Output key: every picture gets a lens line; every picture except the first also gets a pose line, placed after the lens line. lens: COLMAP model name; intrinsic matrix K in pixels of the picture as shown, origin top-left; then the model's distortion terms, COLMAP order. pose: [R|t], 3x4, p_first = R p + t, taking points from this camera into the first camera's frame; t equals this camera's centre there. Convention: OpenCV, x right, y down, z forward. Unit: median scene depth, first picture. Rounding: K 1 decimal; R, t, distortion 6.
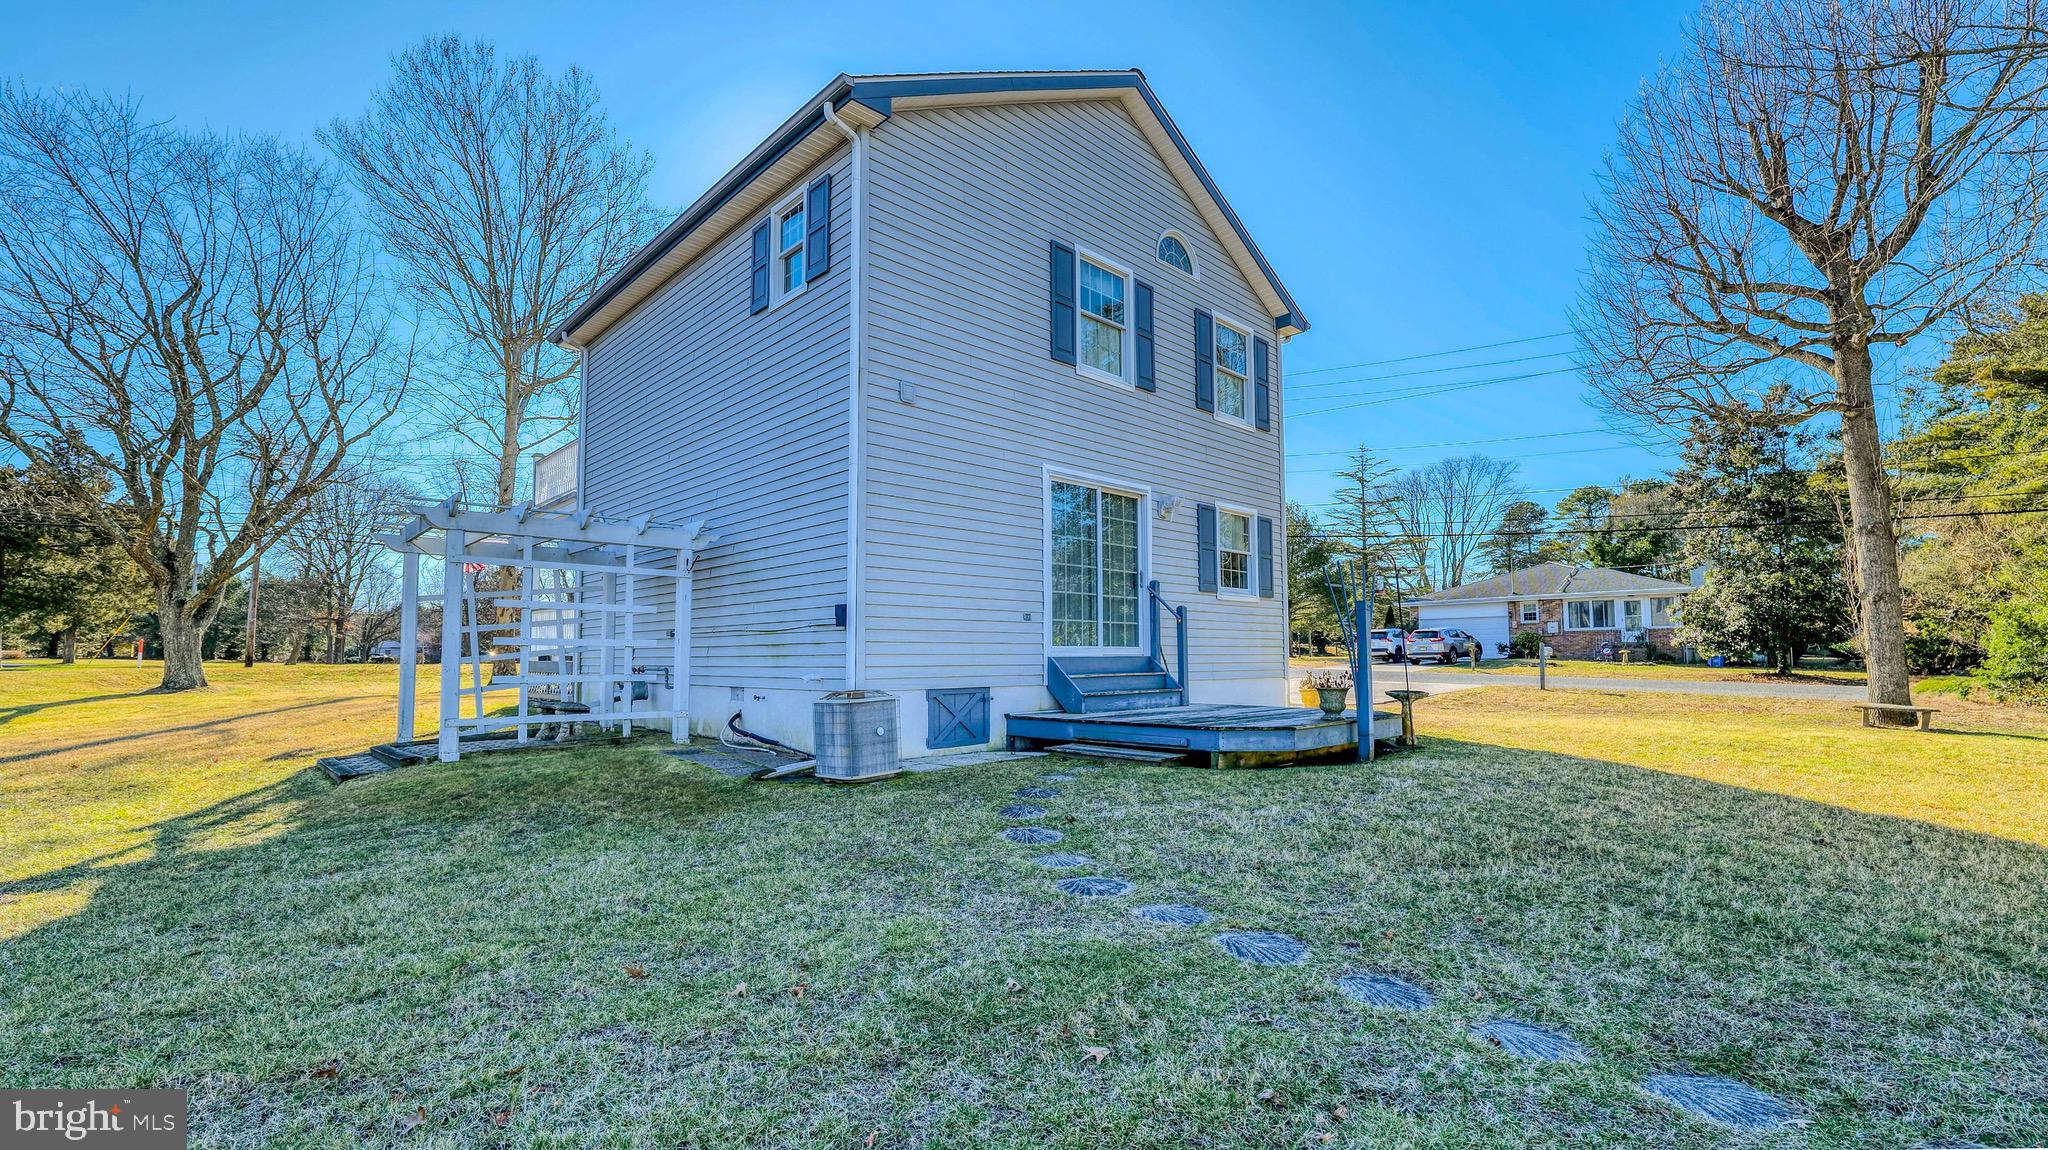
lens RADIAL K [[865.1, 0, 1024.0], [0, 865.1, 575.0], [0, 0, 1]] dist [-0.033658, 0.000090]
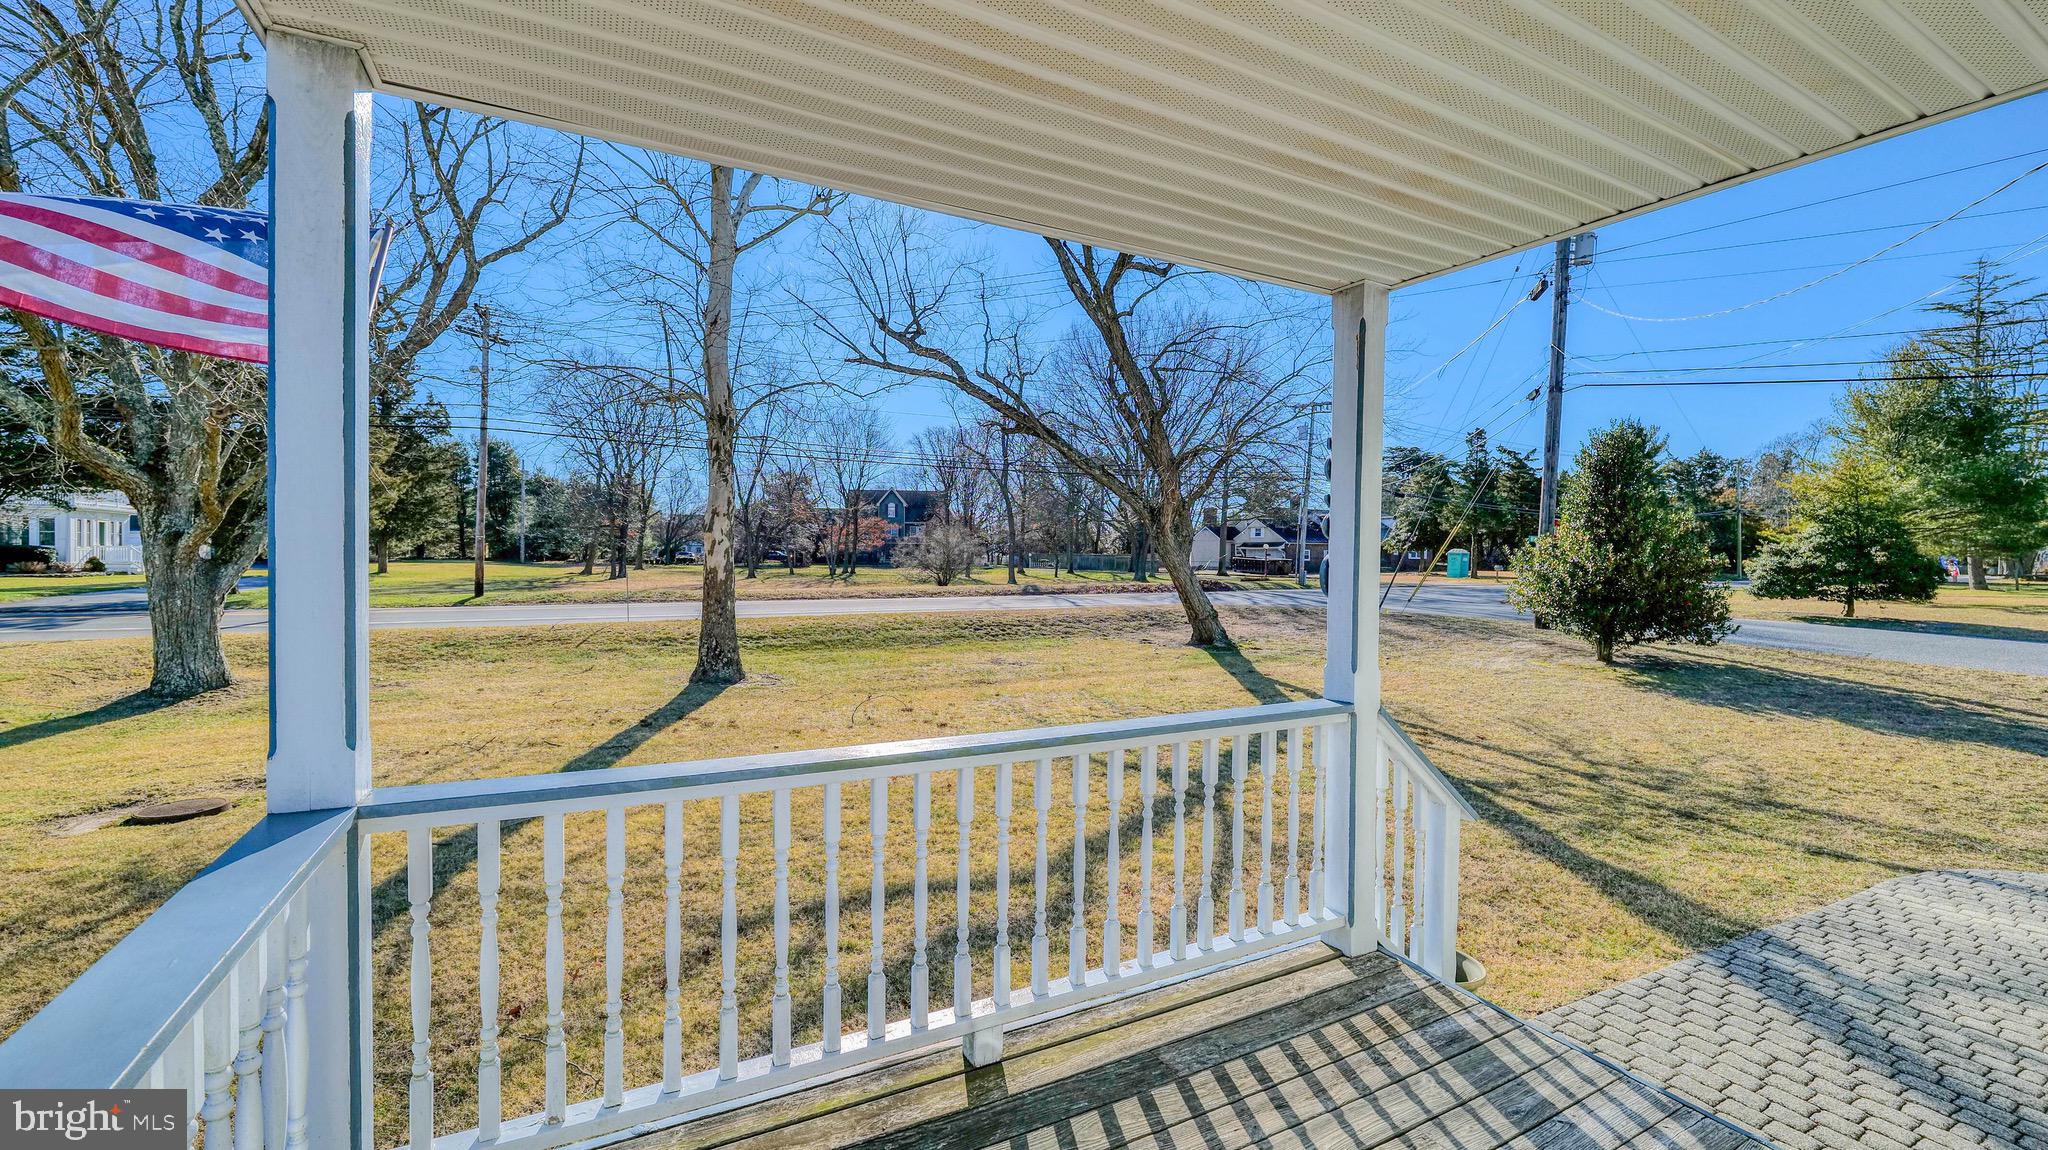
lens RADIAL K [[865.1, 0, 1024.0], [0, 865.1, 575.0], [0, 0, 1]] dist [-0.033658, 0.000090]
pose [[0.956869, 0.026669, -0.289293, -0.247282], [0.007643, 0.993122, 0.116833, -0.001539], [0.290419, -0.114005, 0.950084, 0.503914]]
